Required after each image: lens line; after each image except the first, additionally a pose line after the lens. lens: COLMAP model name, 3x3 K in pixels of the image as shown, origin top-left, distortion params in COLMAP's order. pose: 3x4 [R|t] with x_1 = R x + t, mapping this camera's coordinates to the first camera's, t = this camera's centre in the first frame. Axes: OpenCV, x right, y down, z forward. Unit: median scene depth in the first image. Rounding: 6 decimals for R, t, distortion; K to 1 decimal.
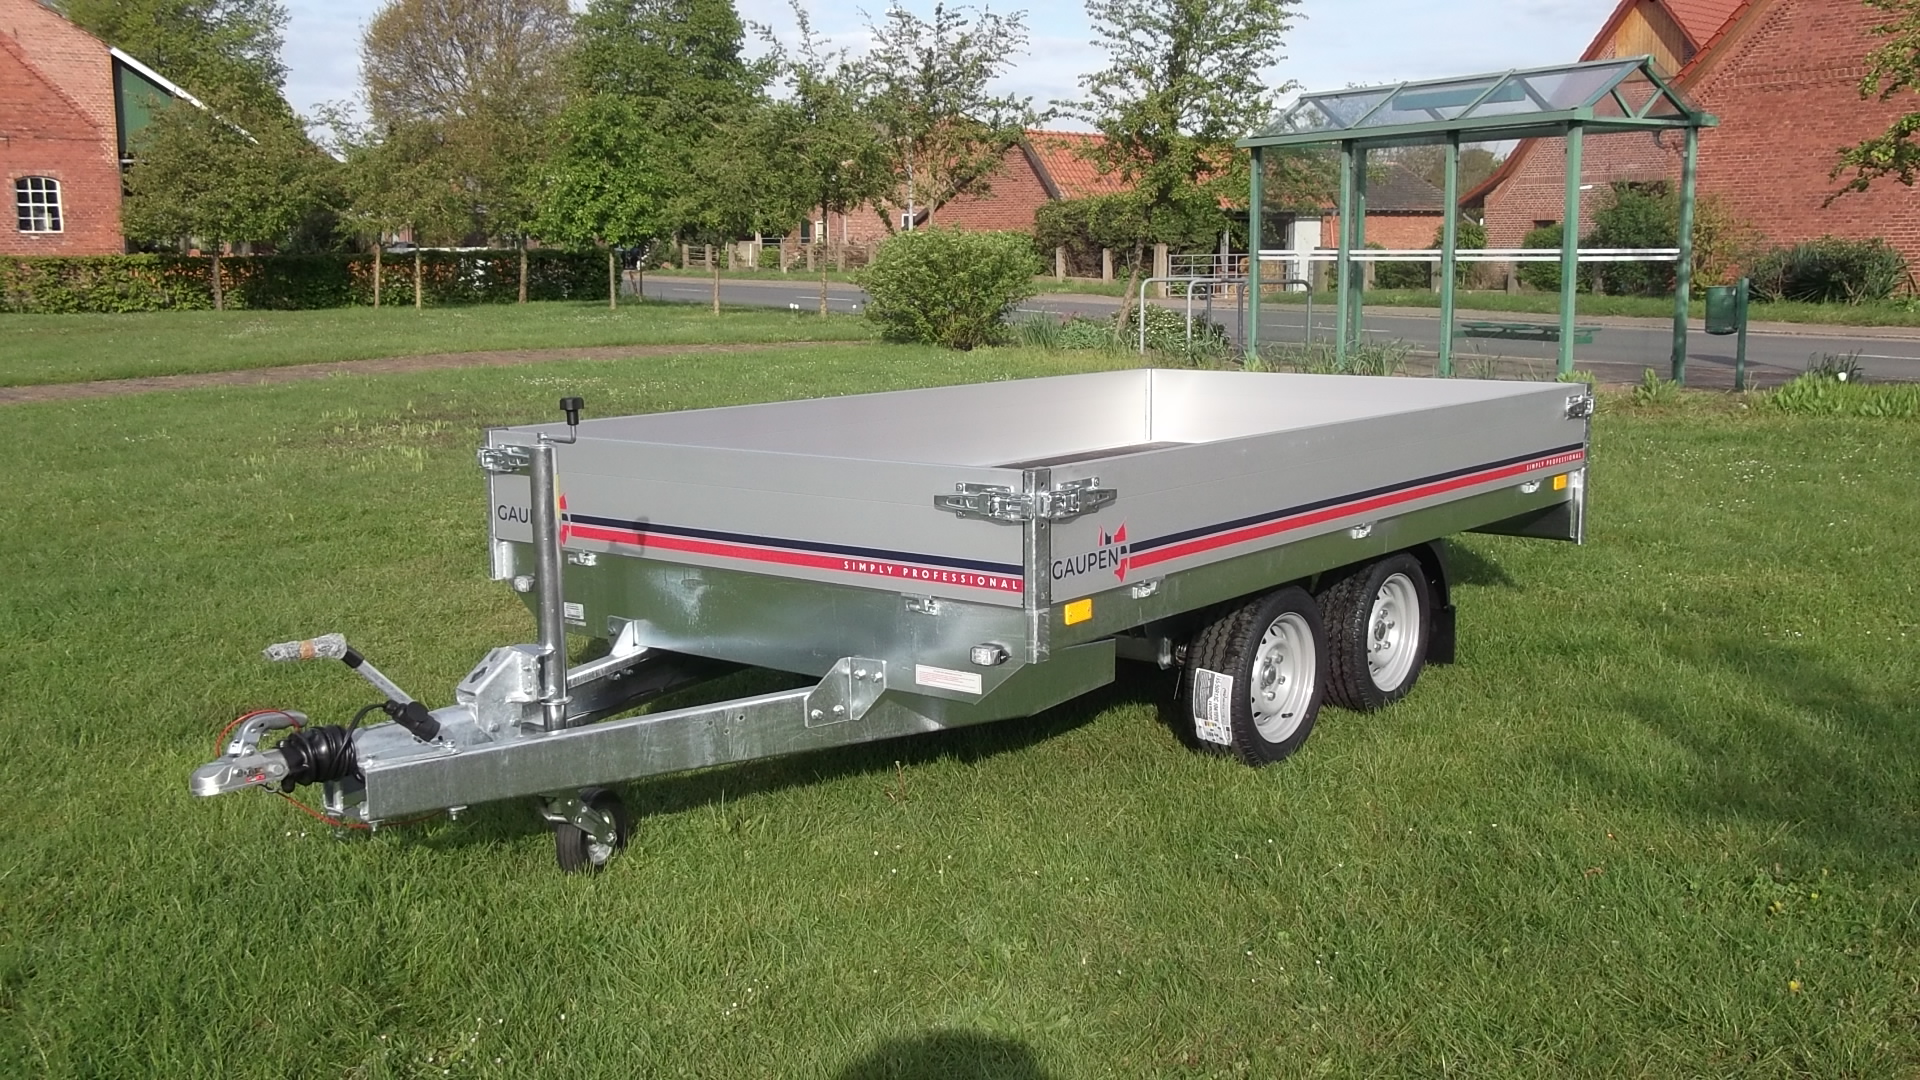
lens RADIAL K [[1943.7, 0, 961.0], [0, 1943.7, 543.5], [0, 0, 1]] dist [0.007623, 0.000000]
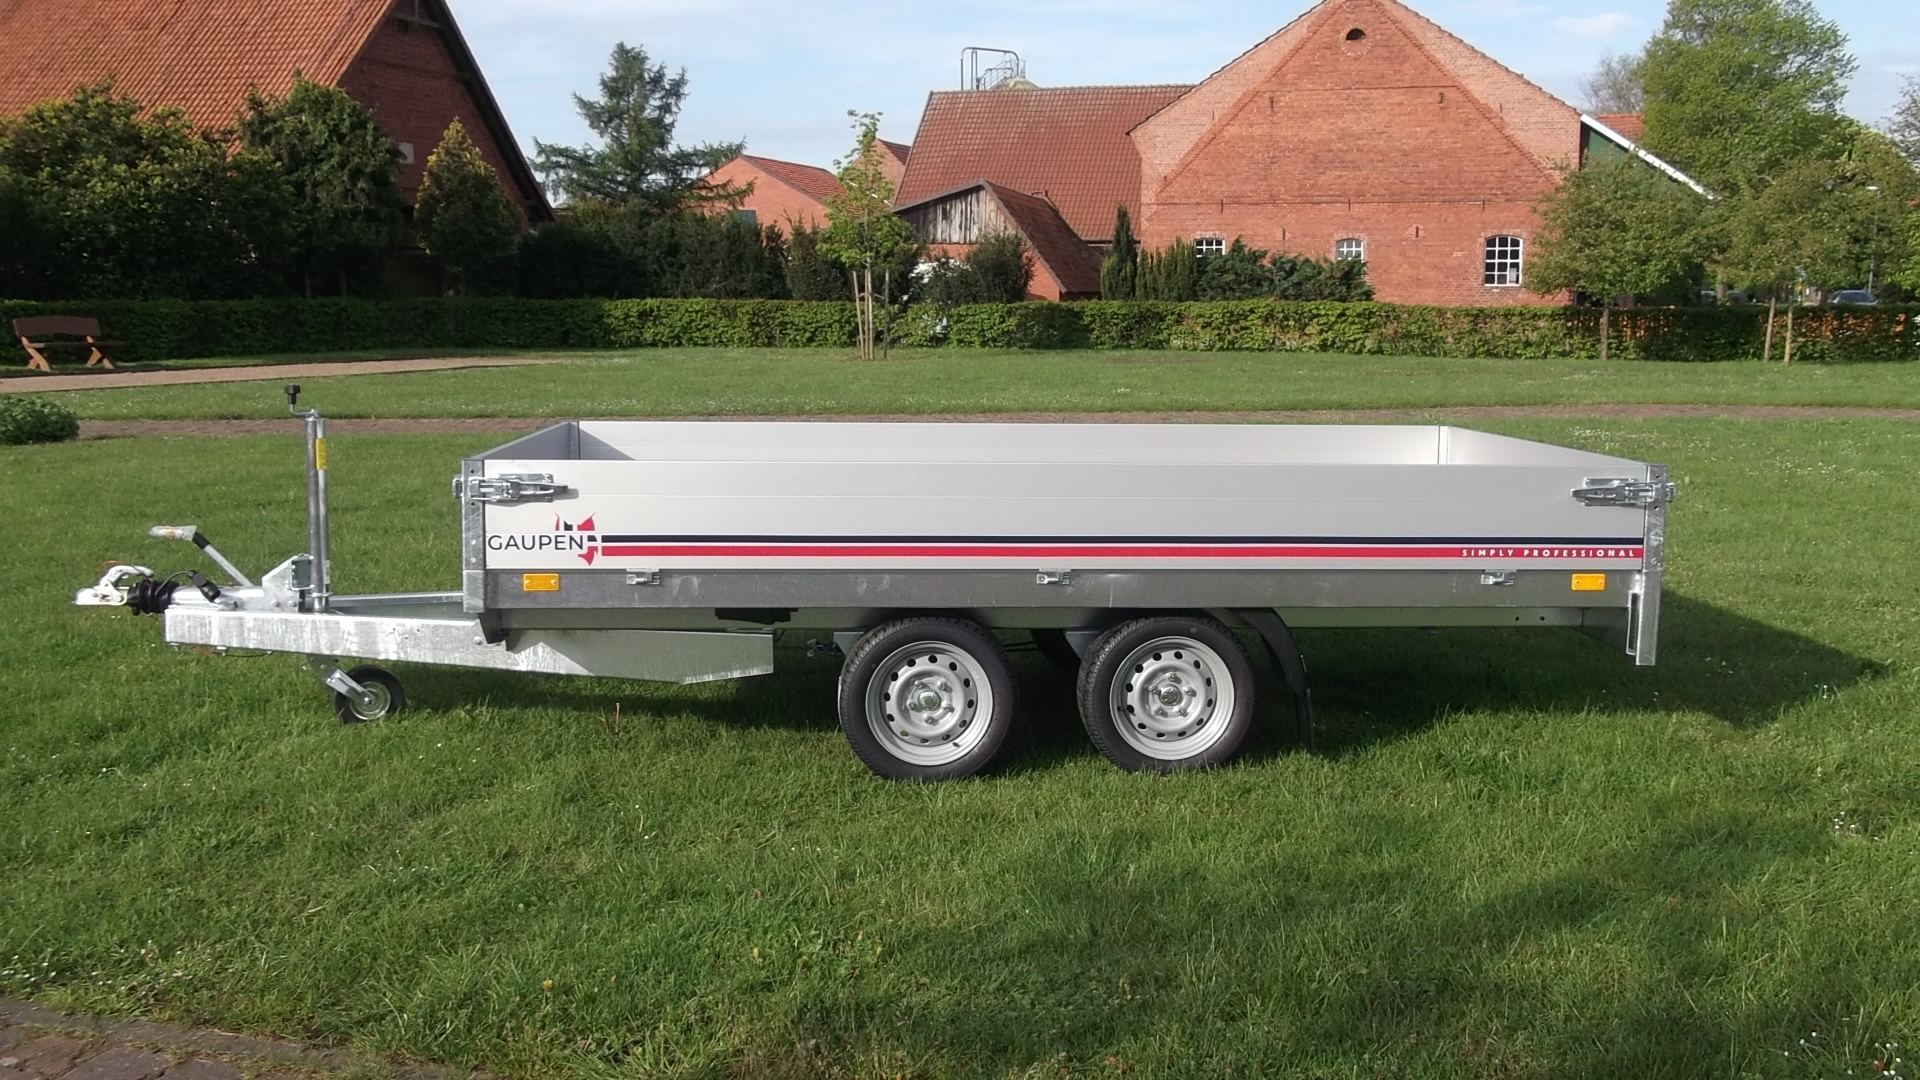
lens RADIAL K [[1943.7, 0, 961.0], [0, 1943.7, 536.0], [0, 0, 1]] dist [0.007623, 0.000000]
pose [[0.623147, 0.099830, -0.775707, 0.211590], [-0.124654, 0.991819, 0.027505, -0.010915], [0.772107, 0.079556, 0.630493, 0.078420]]
